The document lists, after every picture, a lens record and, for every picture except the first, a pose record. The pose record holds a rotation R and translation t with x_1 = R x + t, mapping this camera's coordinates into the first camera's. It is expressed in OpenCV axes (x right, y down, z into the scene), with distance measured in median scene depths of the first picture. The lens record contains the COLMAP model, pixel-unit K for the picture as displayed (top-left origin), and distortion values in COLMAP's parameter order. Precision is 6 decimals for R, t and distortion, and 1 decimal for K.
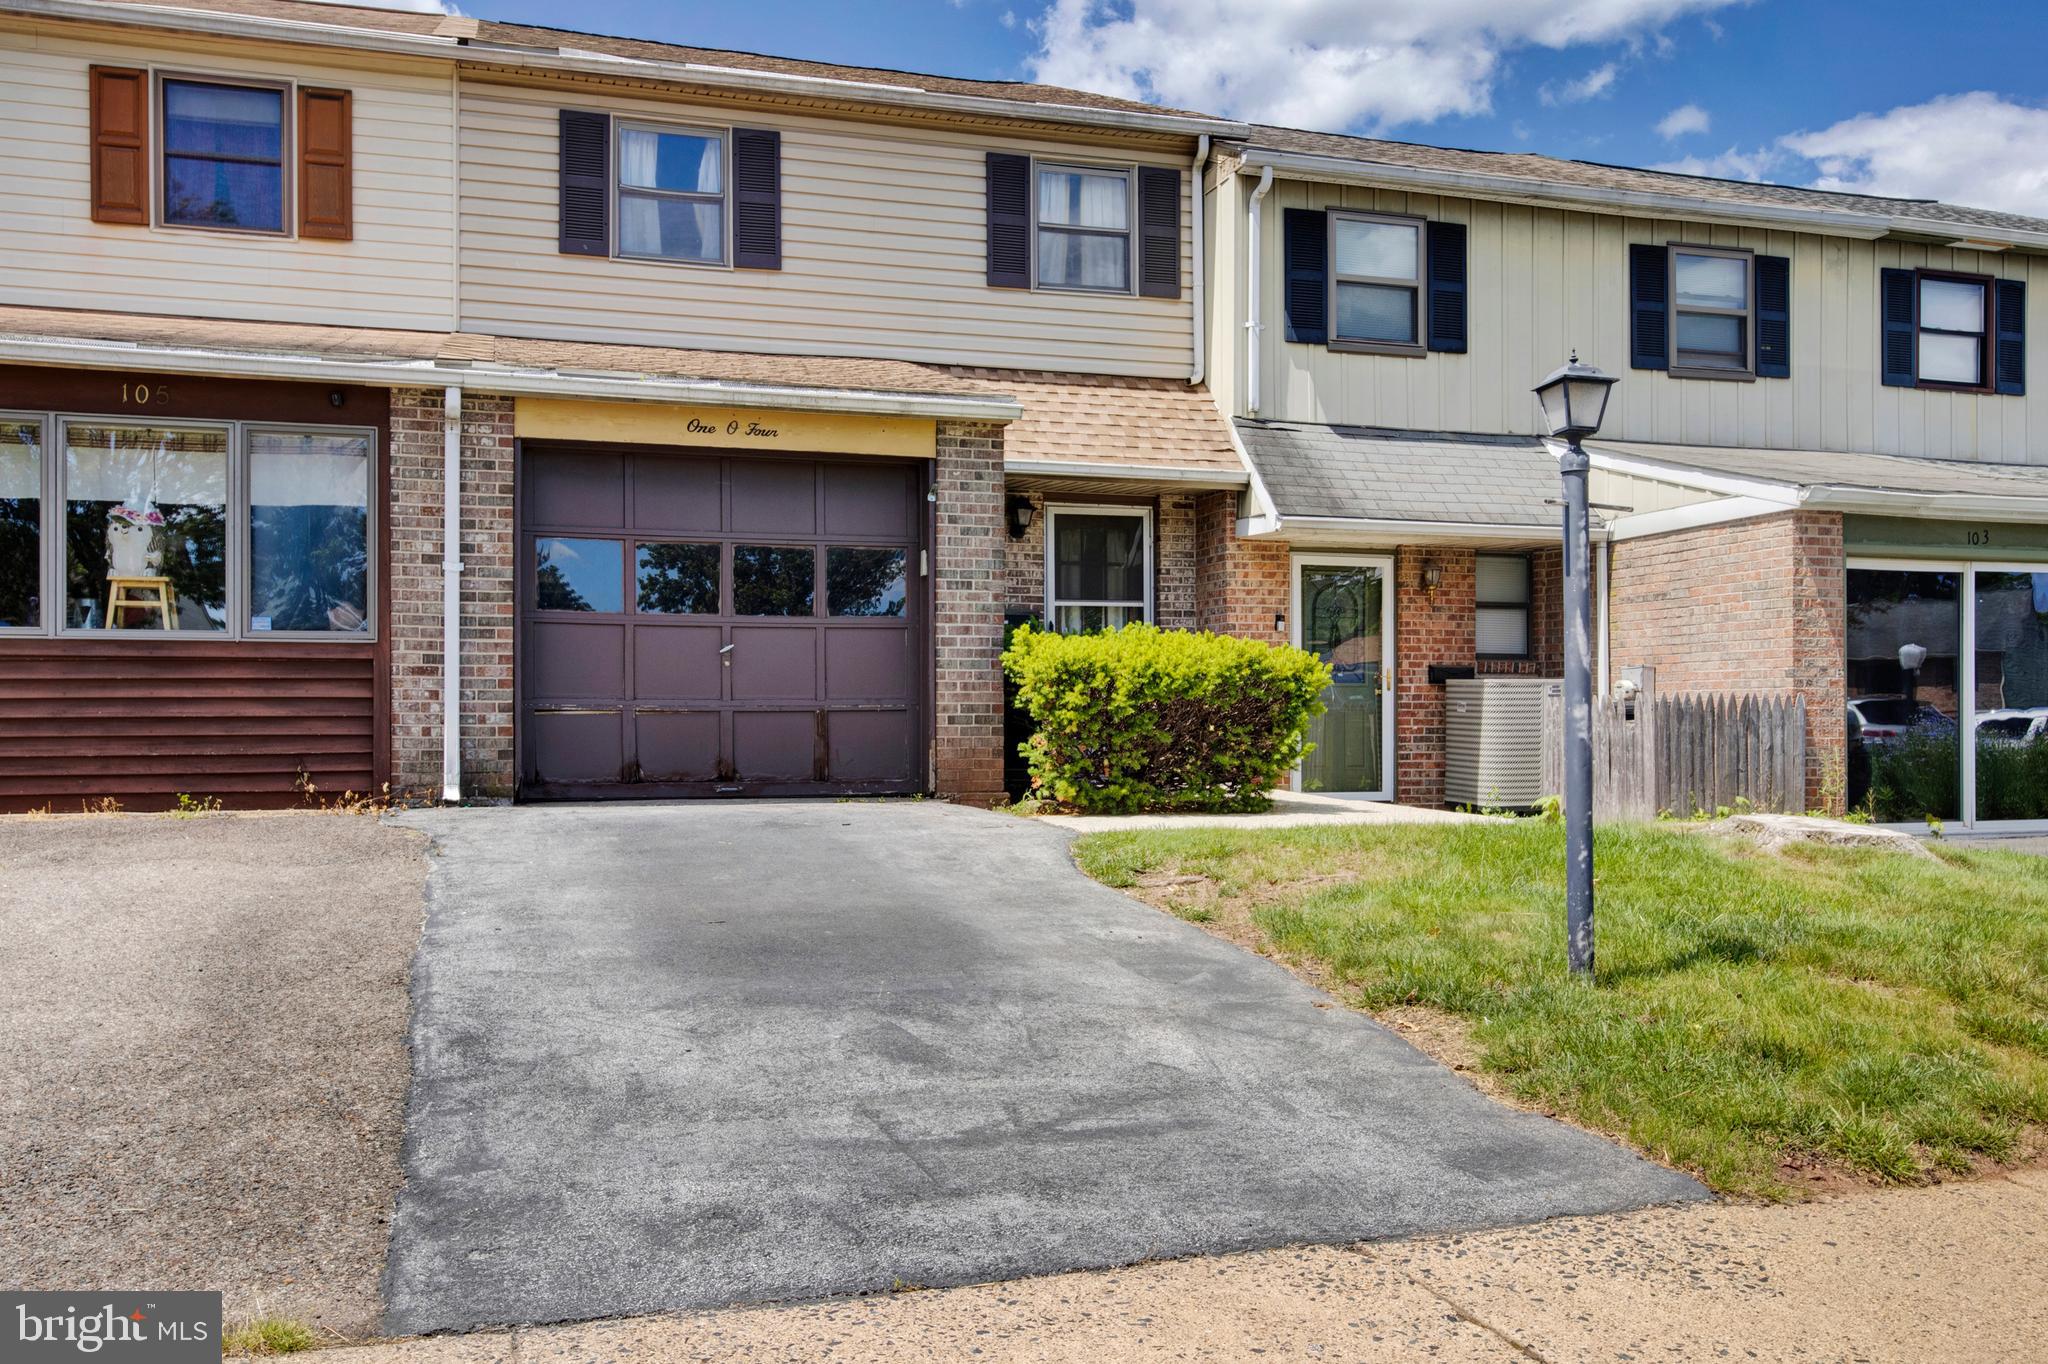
lens RADIAL K [[1792.8, 0, 1023.6], [0, 1792.8, 701.8], [0, 0, 1]] dist [0.005329, 0.012316]
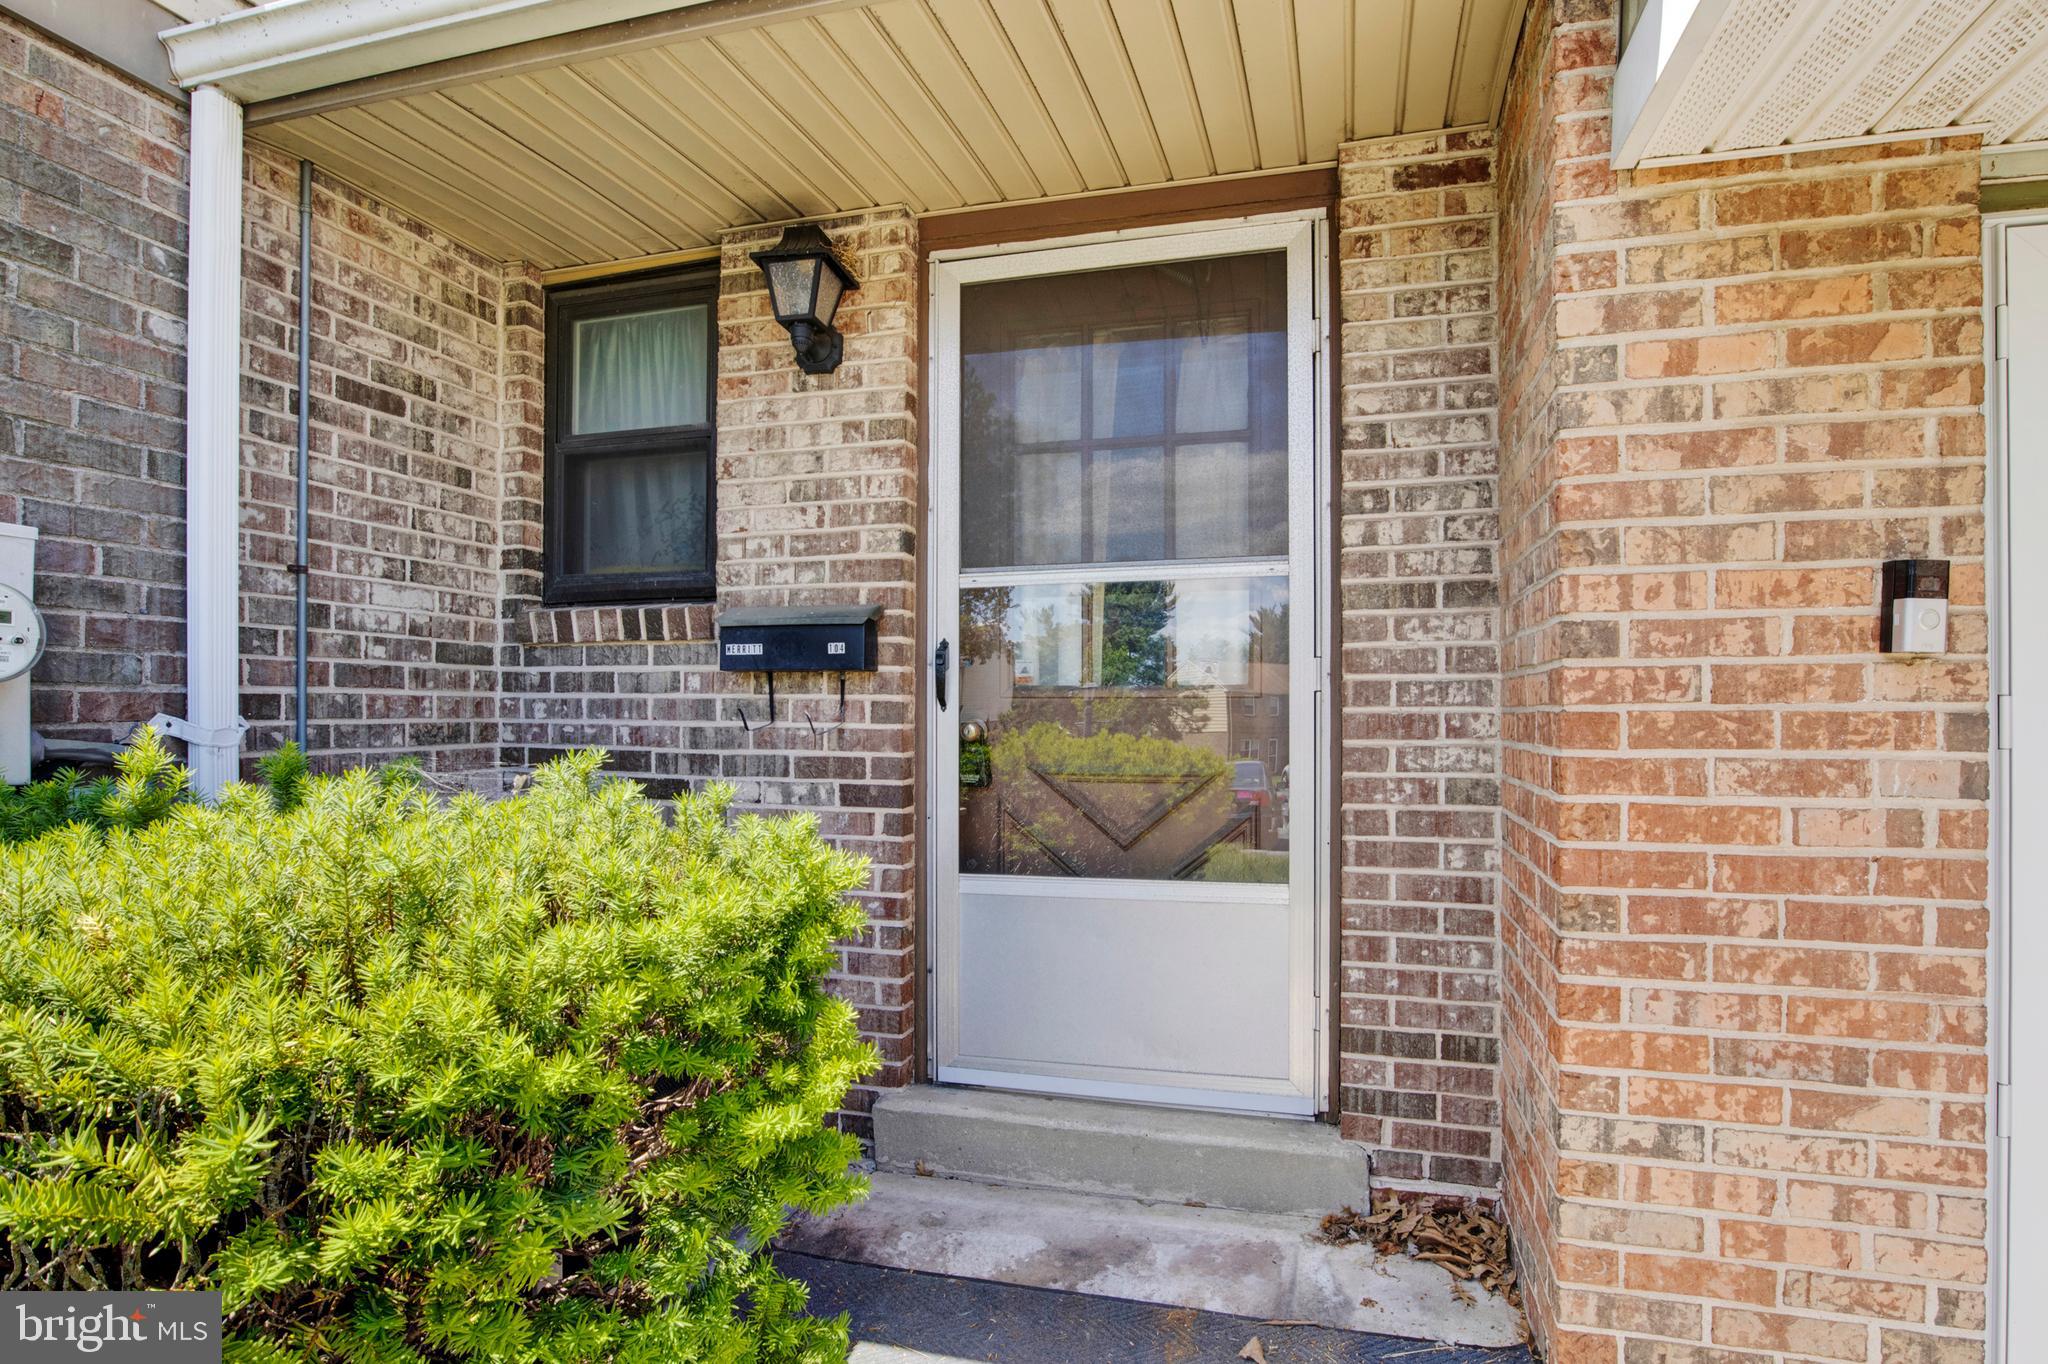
lens RADIAL K [[1052.8, 0, 1066.1], [0, 1052.8, 703.7], [0, 0, 1]] dist [-0.013411, 0.000272]
pose [[0.840660, -0.002376, -0.541558, 0.133500], [0.006354, 0.999965, 0.005477, -0.036989], [0.541526, -0.008045, 0.840646, 0.903319]]
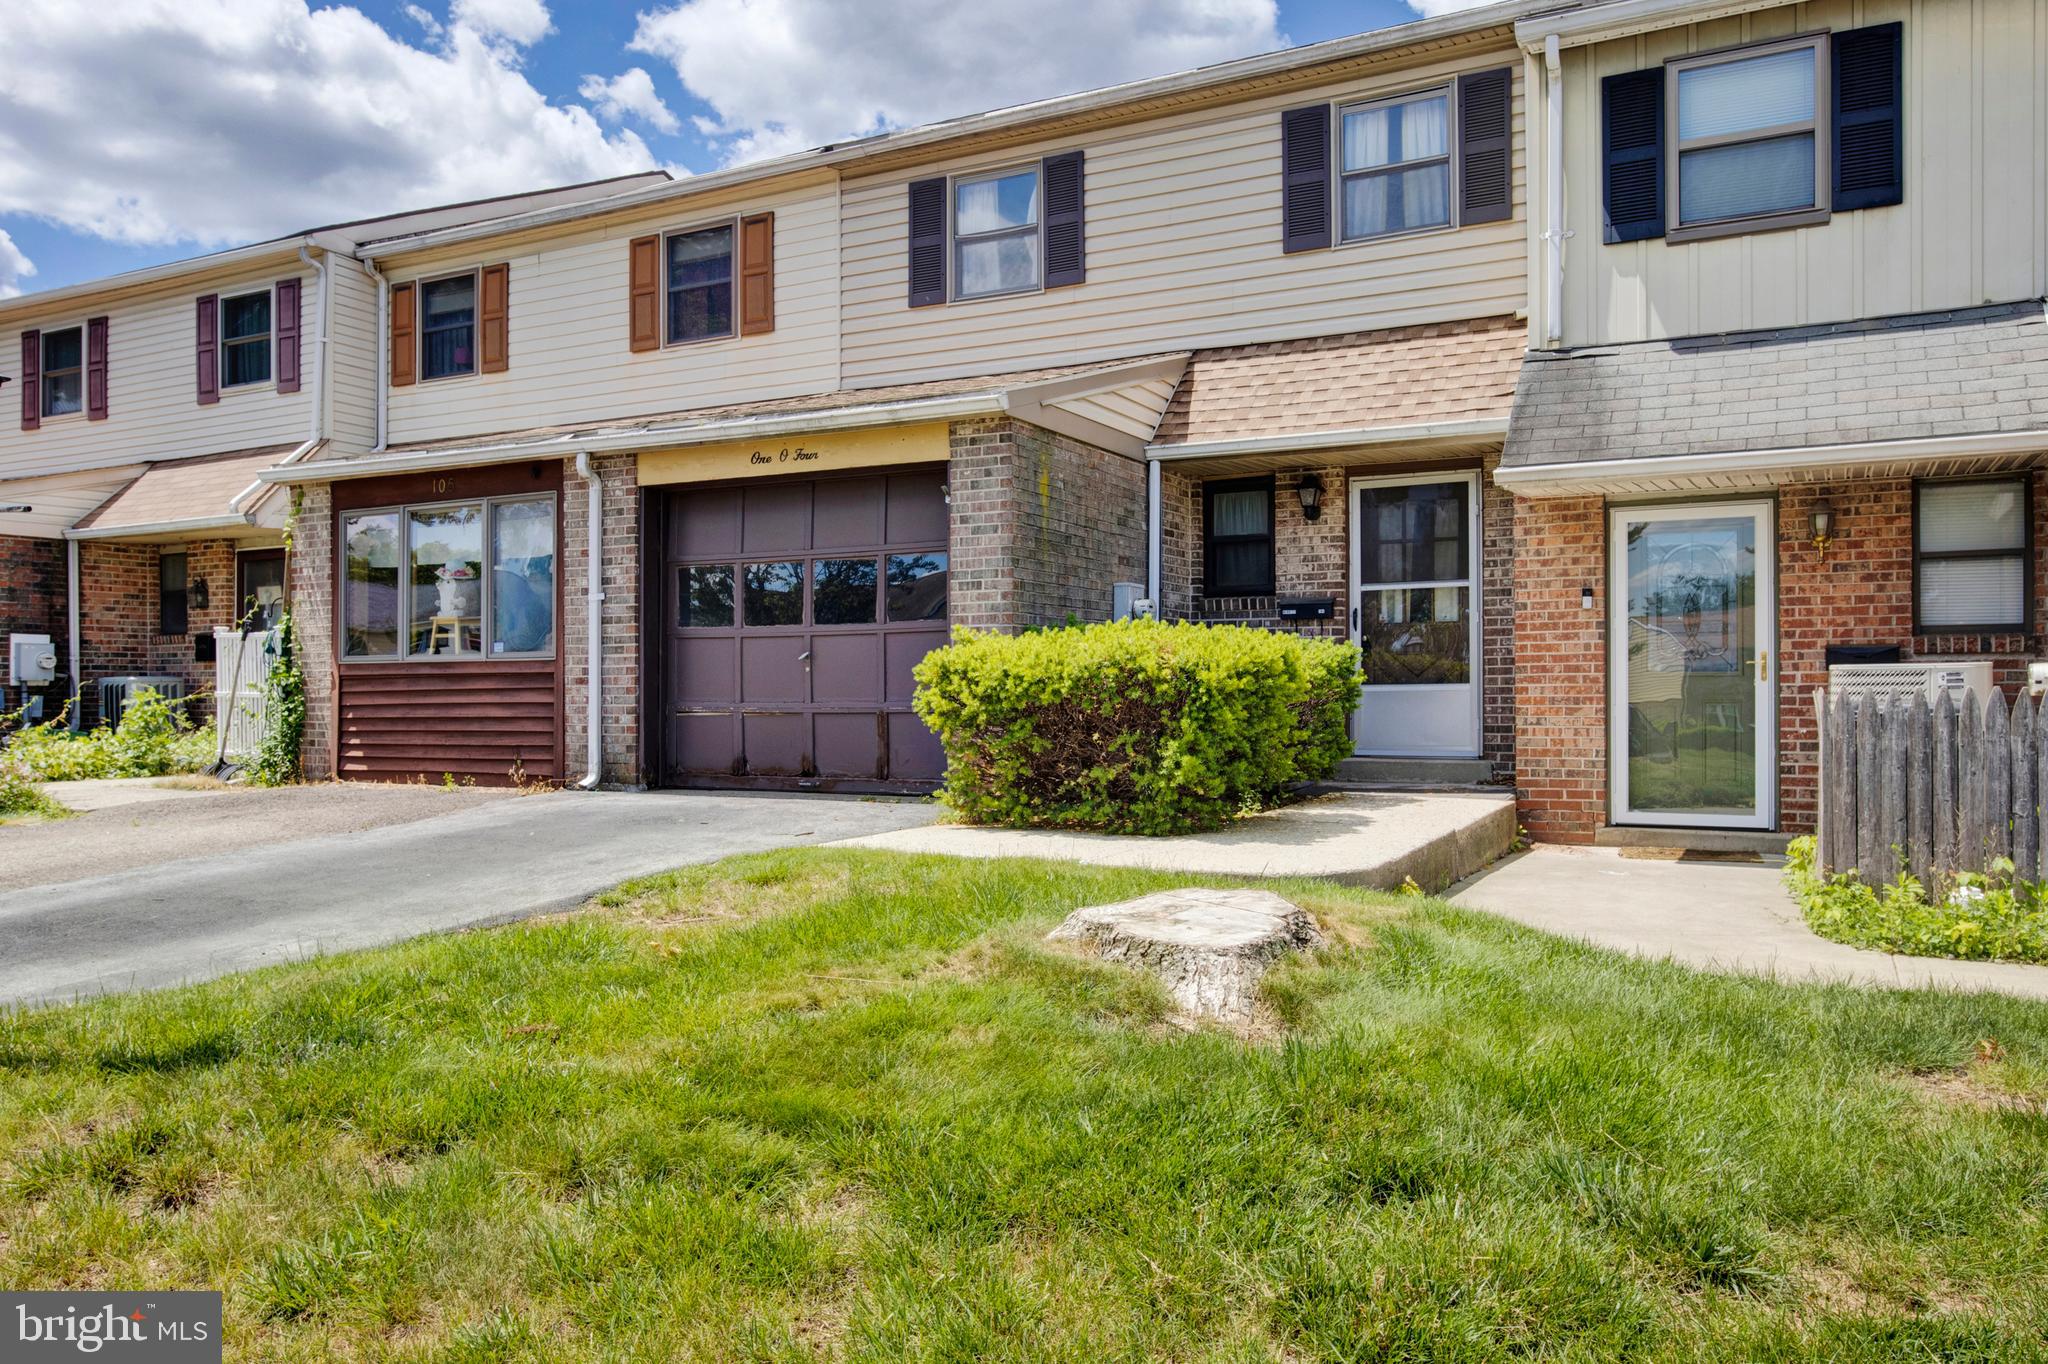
lens RADIAL K [[1559.9, 0, 1019.6], [0, 1559.9, 688.5], [0, 0, 1]] dist [-0.010791, 0.017385]
pose [[0.687149, -0.005663, -0.726495, 0.492943], [0.010706, 0.999940, 0.002332, -0.008384], [0.726438, -0.009380, 0.687168, 0.349906]]
